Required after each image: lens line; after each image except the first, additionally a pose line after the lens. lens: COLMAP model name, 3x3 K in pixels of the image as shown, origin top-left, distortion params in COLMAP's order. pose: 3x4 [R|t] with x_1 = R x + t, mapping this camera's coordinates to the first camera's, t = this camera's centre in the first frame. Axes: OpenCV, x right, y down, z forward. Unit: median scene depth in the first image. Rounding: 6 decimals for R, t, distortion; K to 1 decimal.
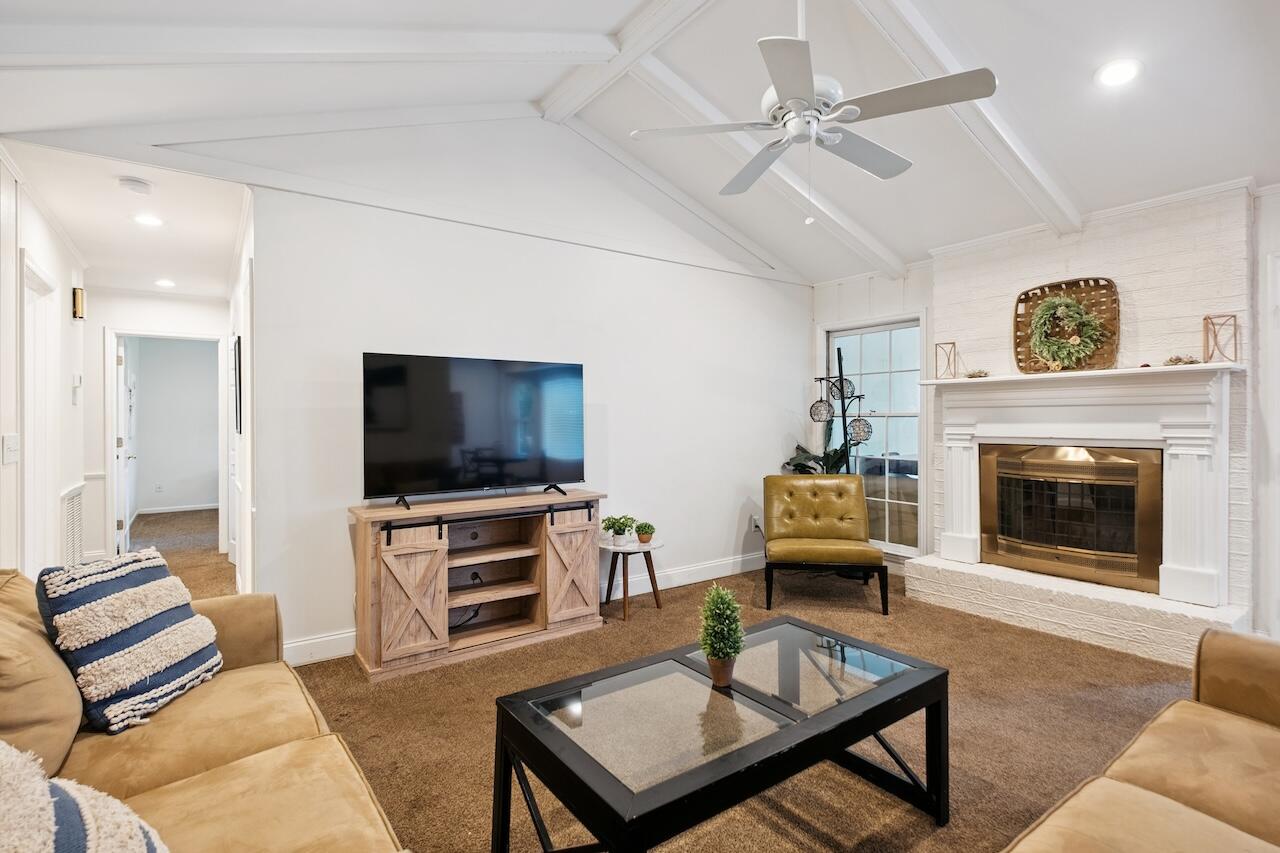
lens RADIAL K [[621.8, 0, 640.0], [0, 621.8, 426.5], [0, 0, 1]] dist [0.000388, 0.000050]
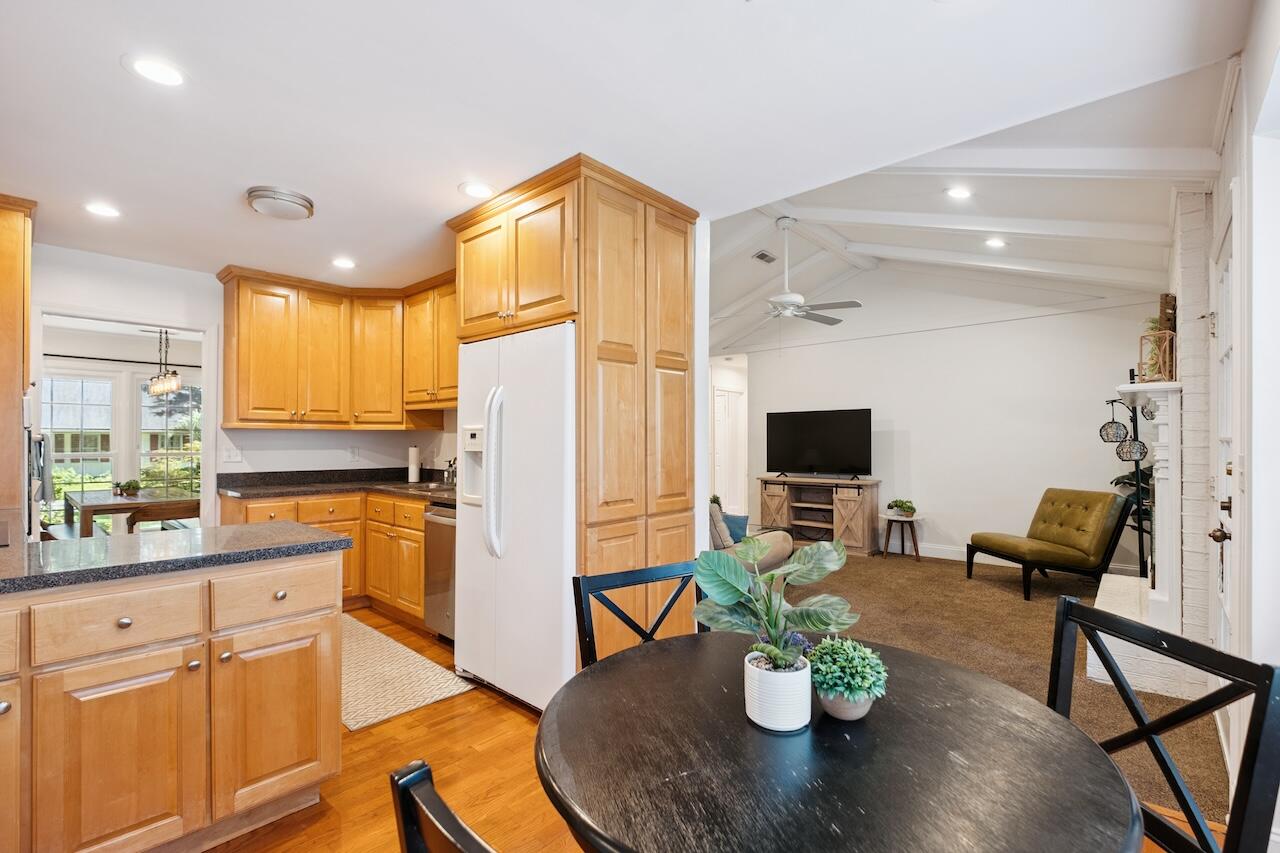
lens RADIAL K [[564.9, 0, 642.3], [0, 564.9, 420.5], [0, 0, 1]] dist [-0.019199, -0.000046]
pose [[0.212020, -0.030522, -0.976789, 1.457534], [-0.010388, 0.999385, -0.033483, -0.006012], [0.977210, 0.017246, 0.211572, 0.032933]]
